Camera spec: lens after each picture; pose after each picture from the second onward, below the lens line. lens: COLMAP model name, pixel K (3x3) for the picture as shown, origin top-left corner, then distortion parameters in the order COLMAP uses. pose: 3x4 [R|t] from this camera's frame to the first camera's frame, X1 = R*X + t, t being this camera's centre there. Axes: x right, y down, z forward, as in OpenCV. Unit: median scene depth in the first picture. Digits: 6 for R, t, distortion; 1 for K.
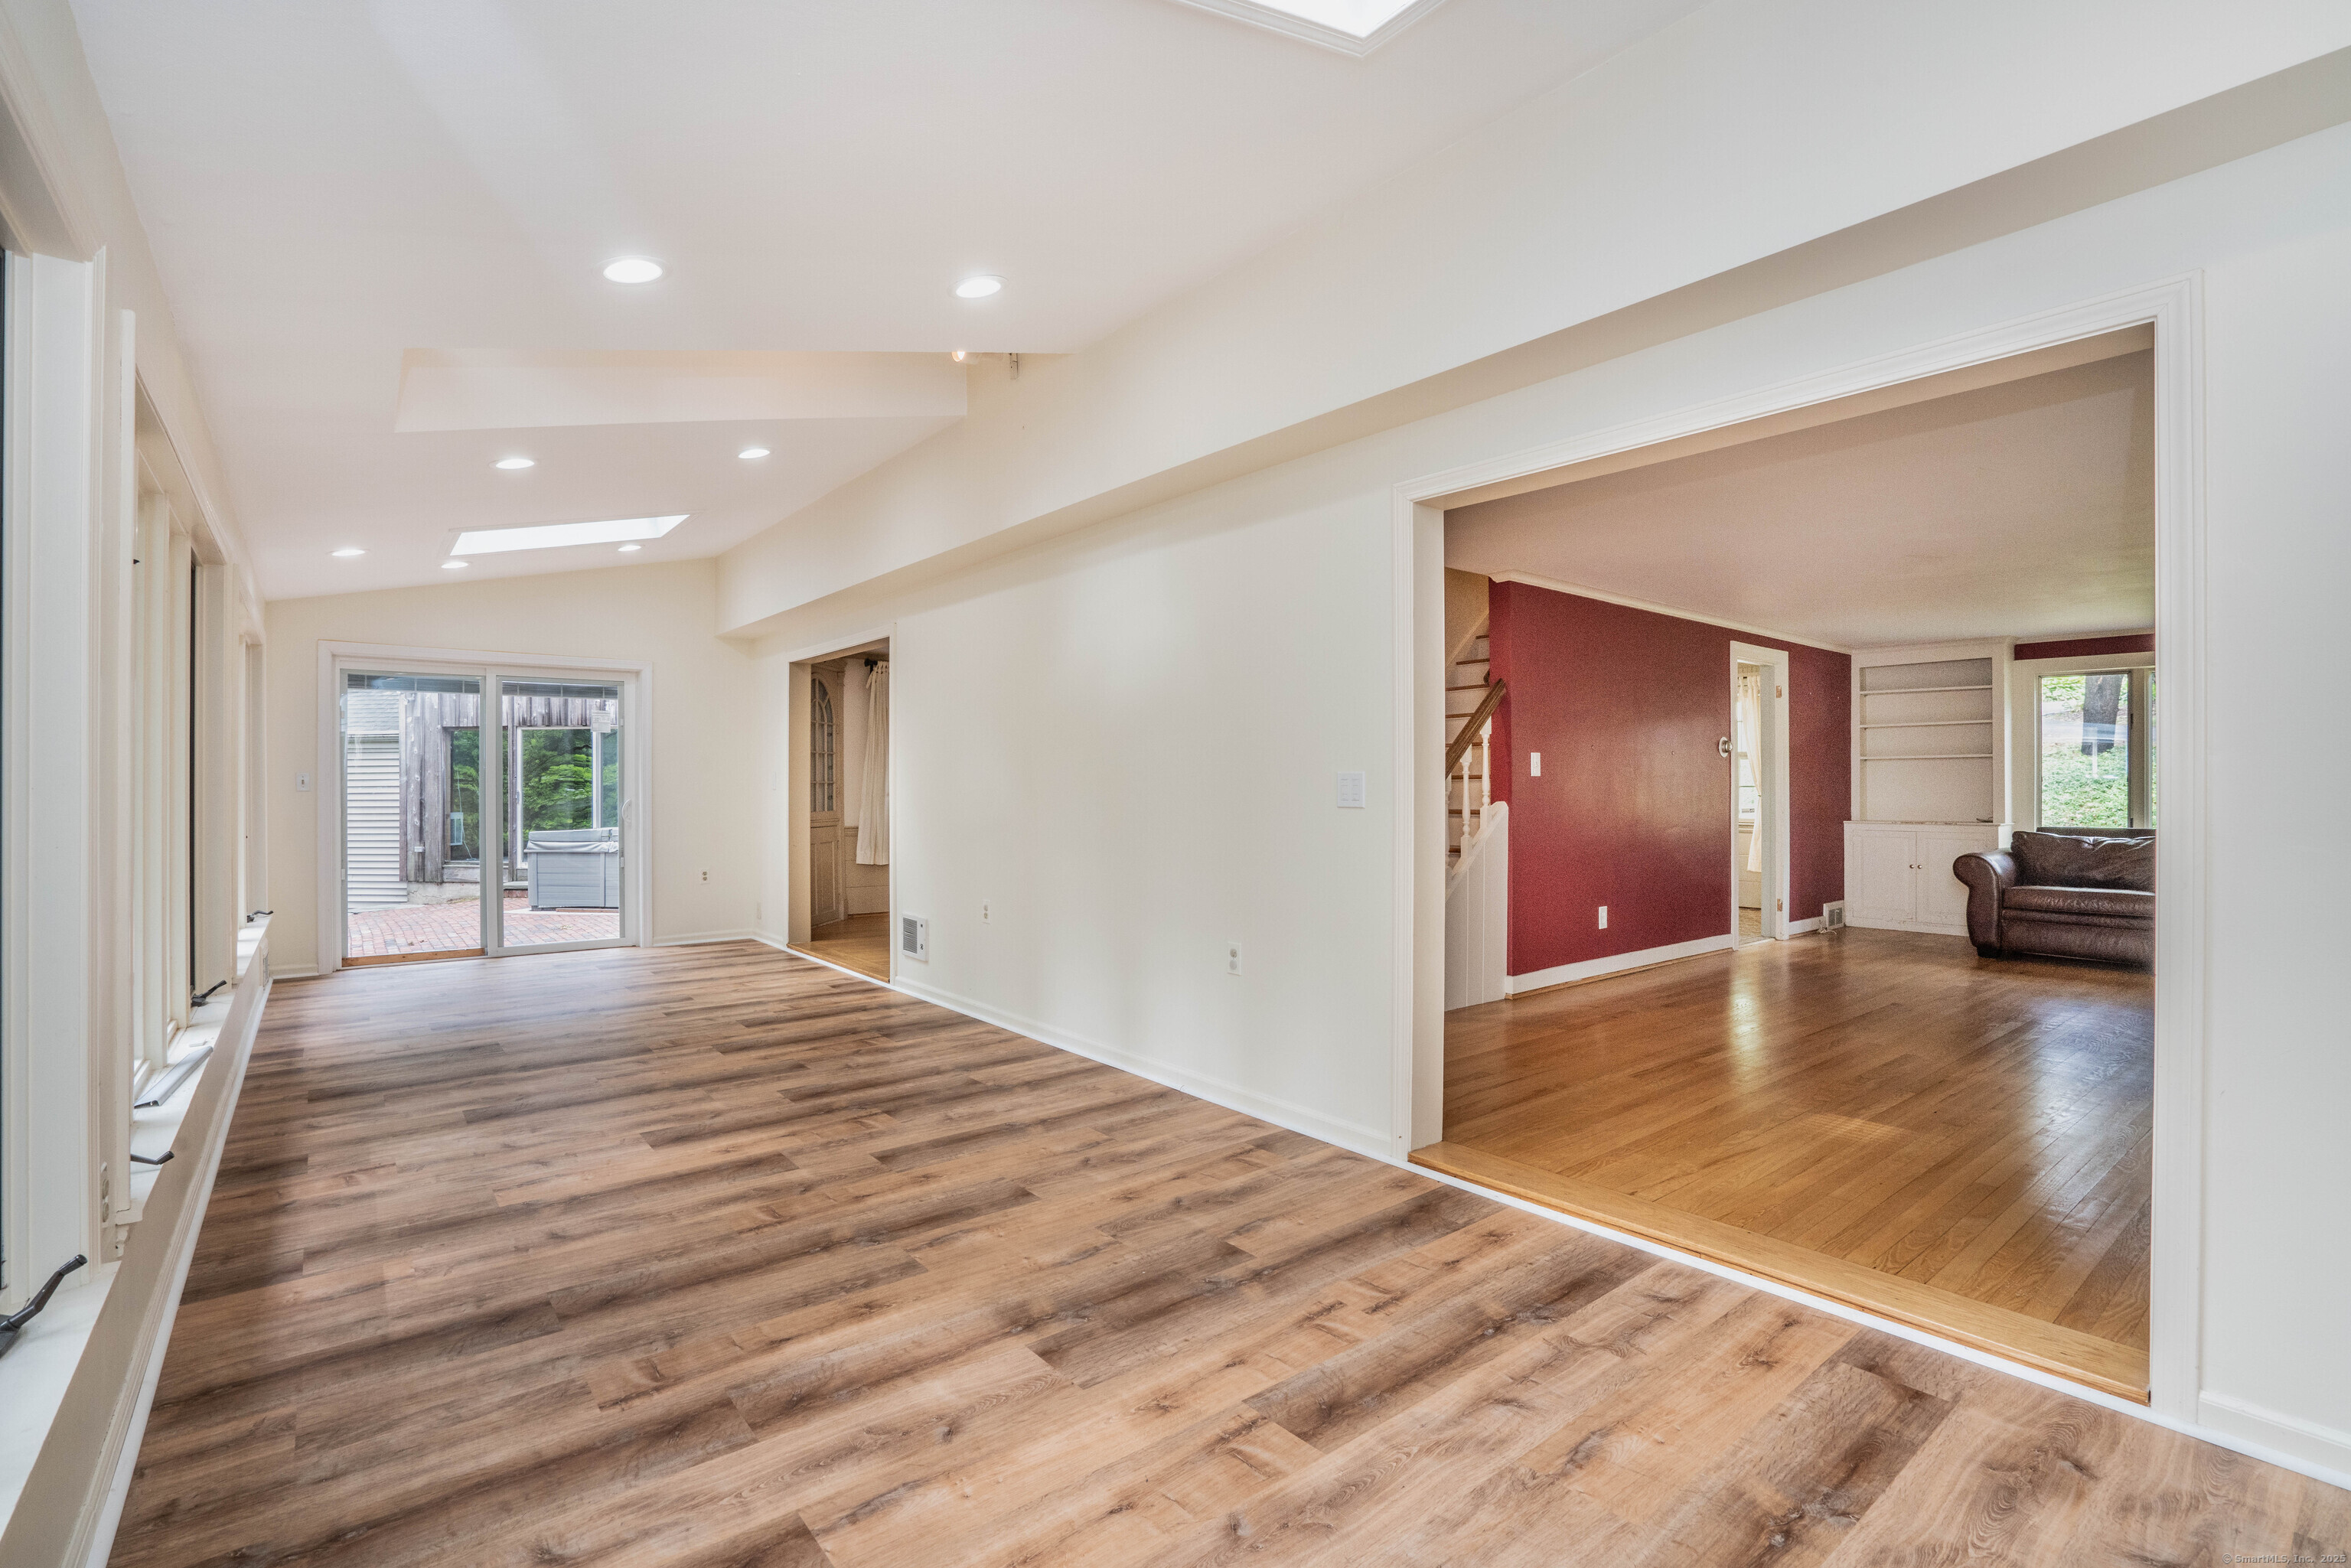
lens RADIAL K [[1067.0, 0, 1175.6], [0, 1067.0, 770.9], [0, 0, 1]] dist [-0.015804, 0.001136]
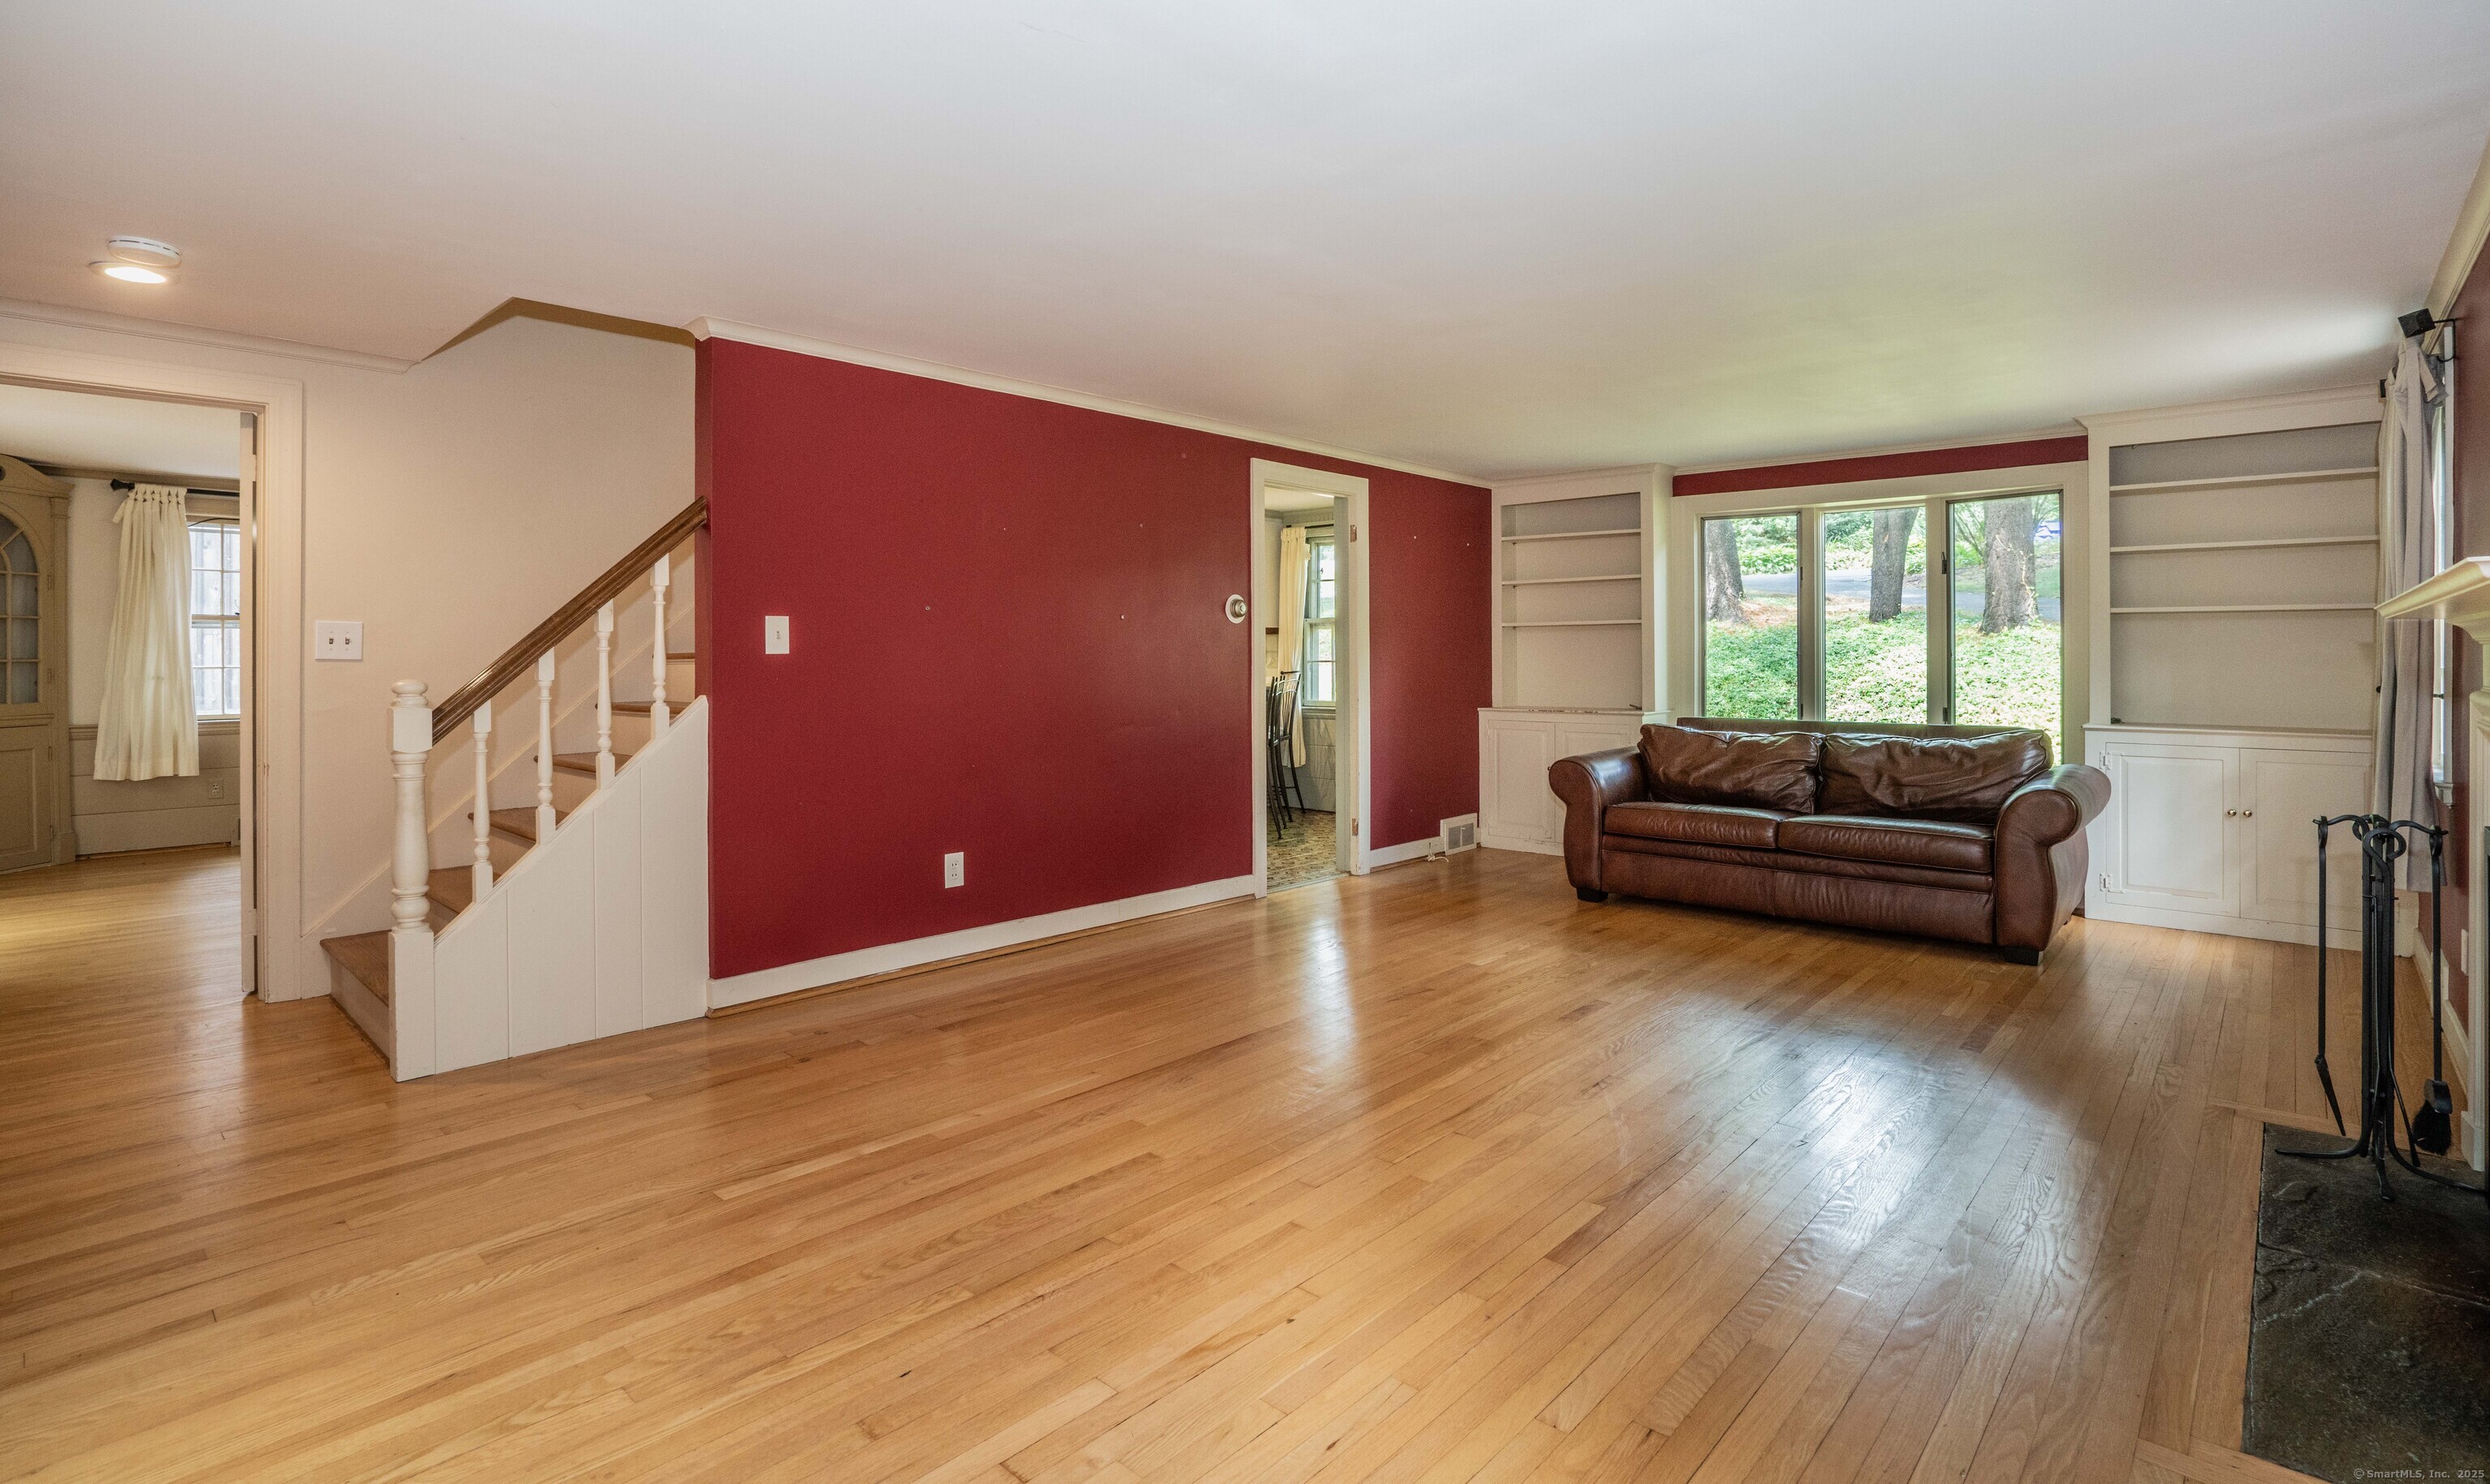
lens RADIAL K [[1178.0, 0, 1176.6], [0, 1178.0, 662.3], [0, 0, 1]] dist [-0.038105, 0.001266]
pose [[0.992300, -0.002480, 0.123830, 0.480086], [0.000443, 0.999864, 0.016473, 0.000242], [-0.123854, -0.016291, 0.992167, 0.299431]]
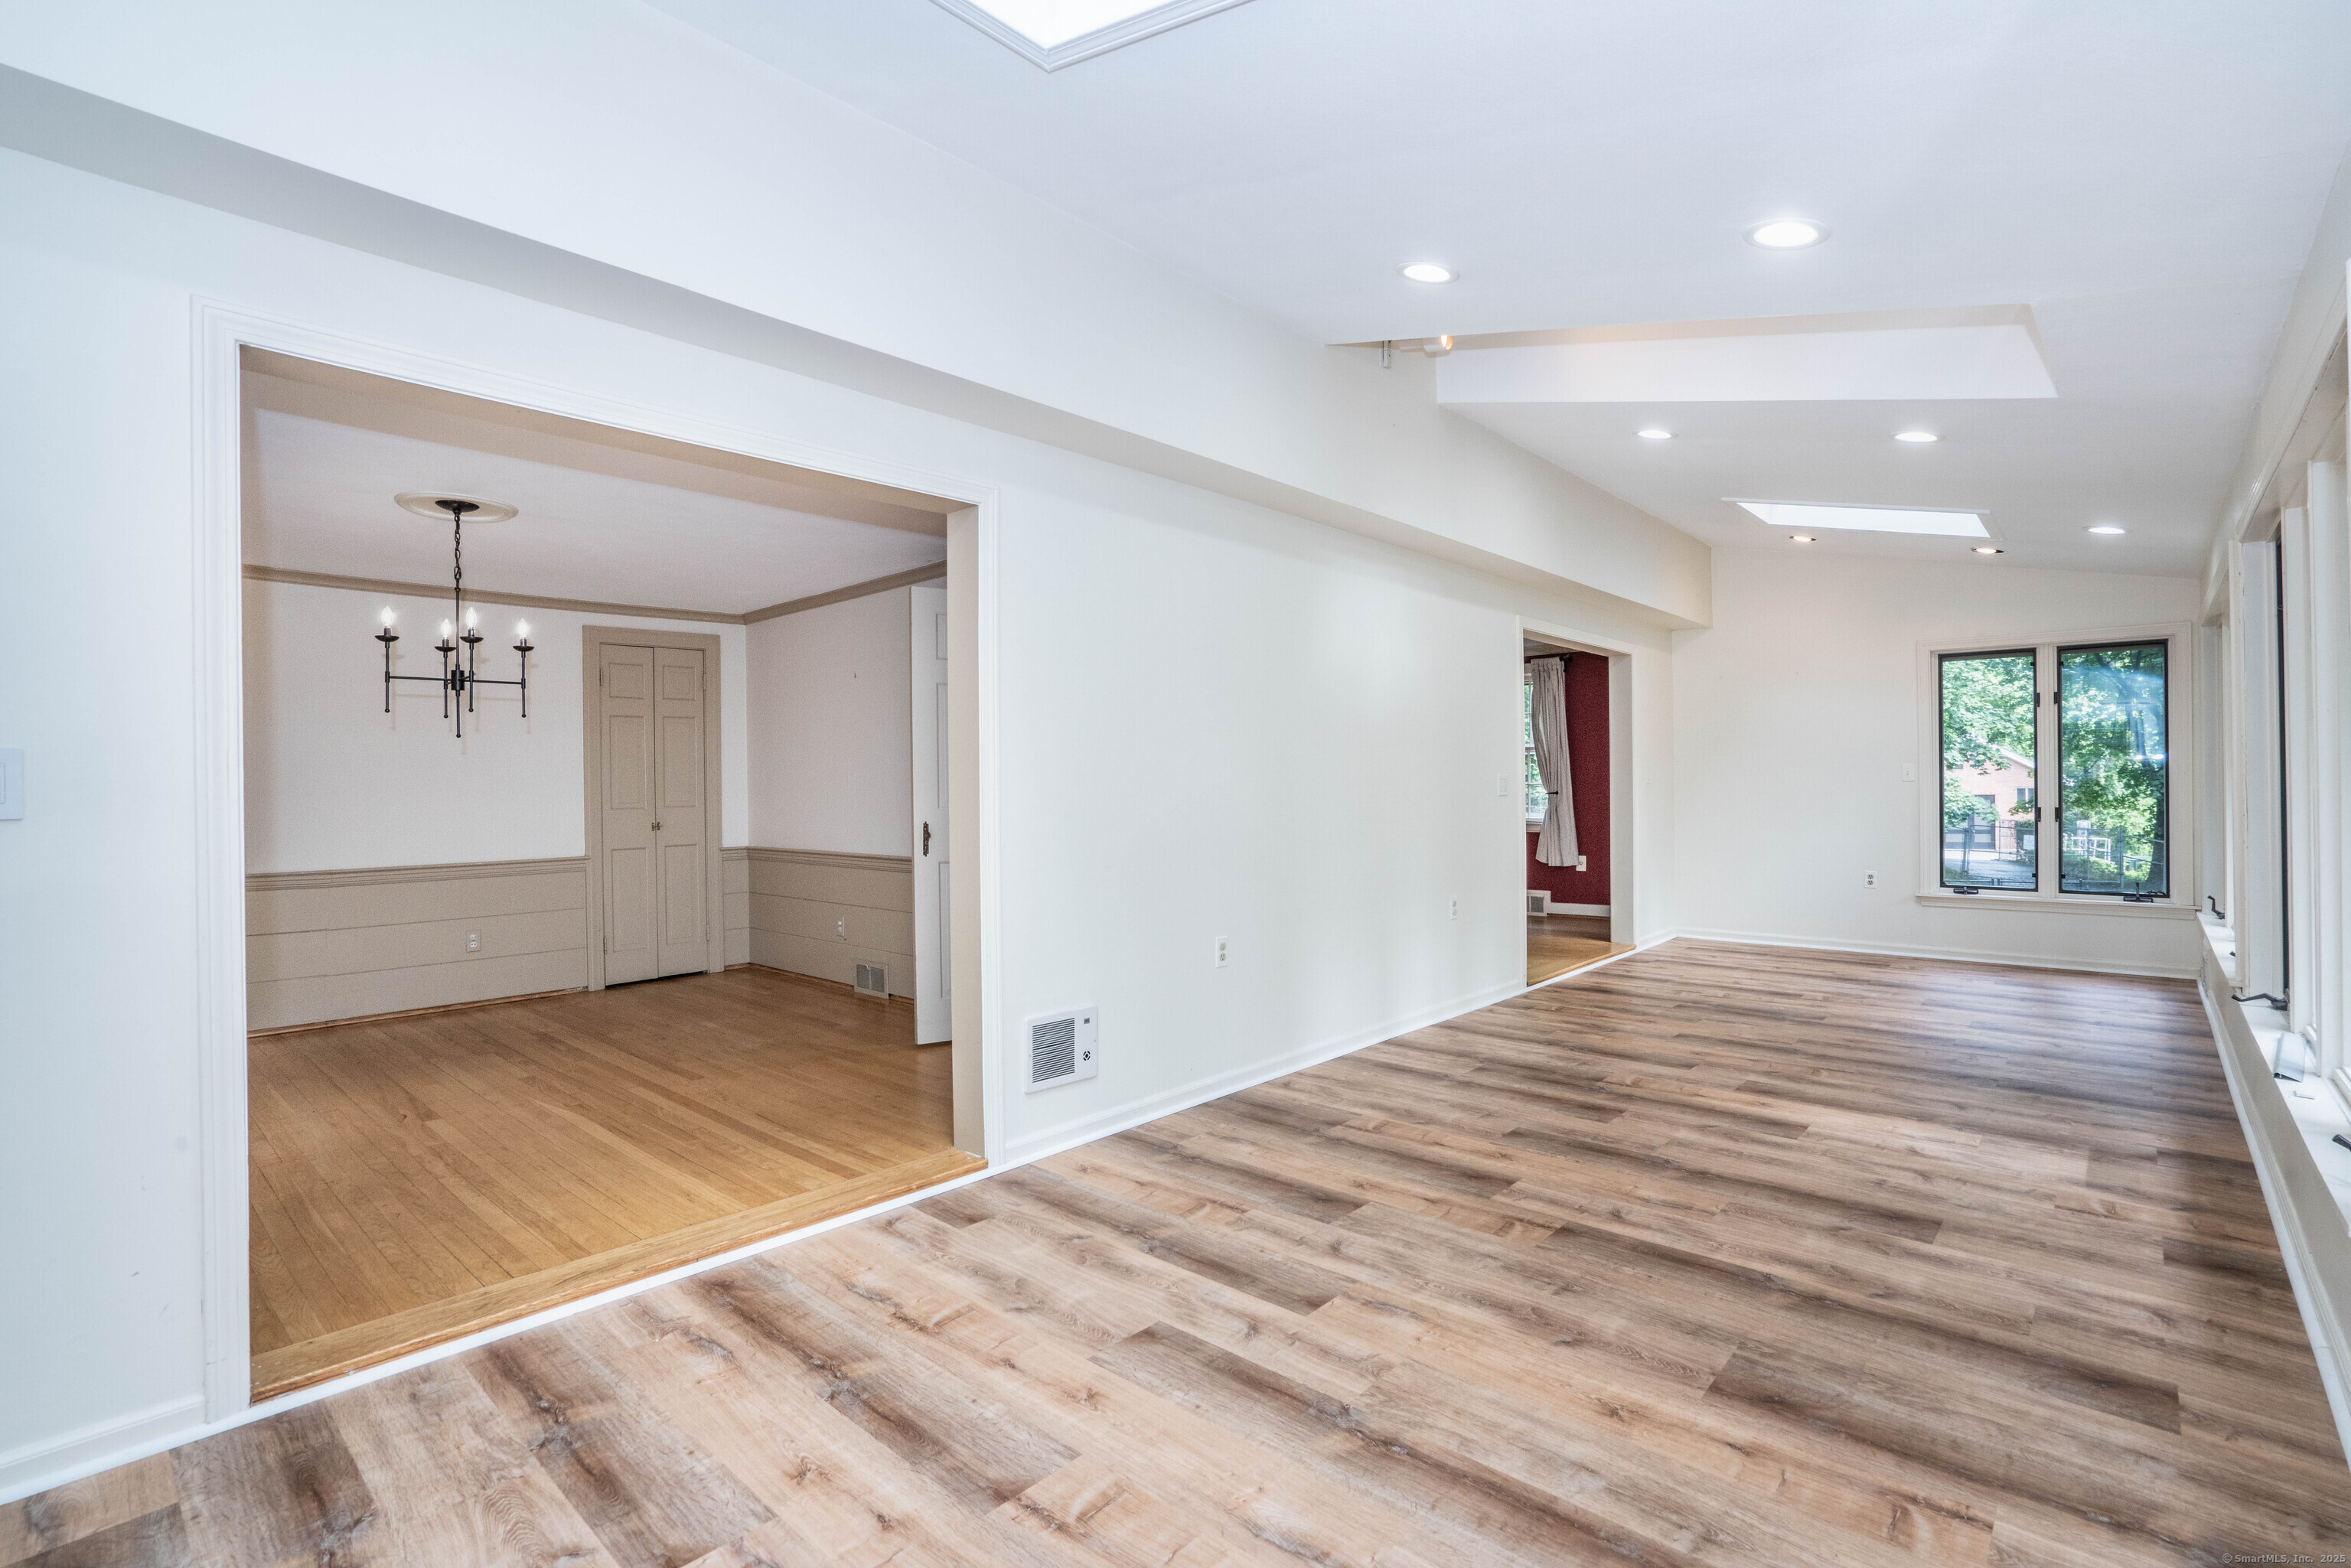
lens RADIAL K [[1067.0, 0, 1158.3], [0, 1067.0, 790.6], [0, 0, 1]] dist [-0.015804, 0.001136]
pose [[-0.147483, -0.001946, 0.989063, -0.866382], [-0.003044, 0.999994, 0.001513, 0.014381], [-0.989060, -0.002788, -0.147488, 1.082894]]
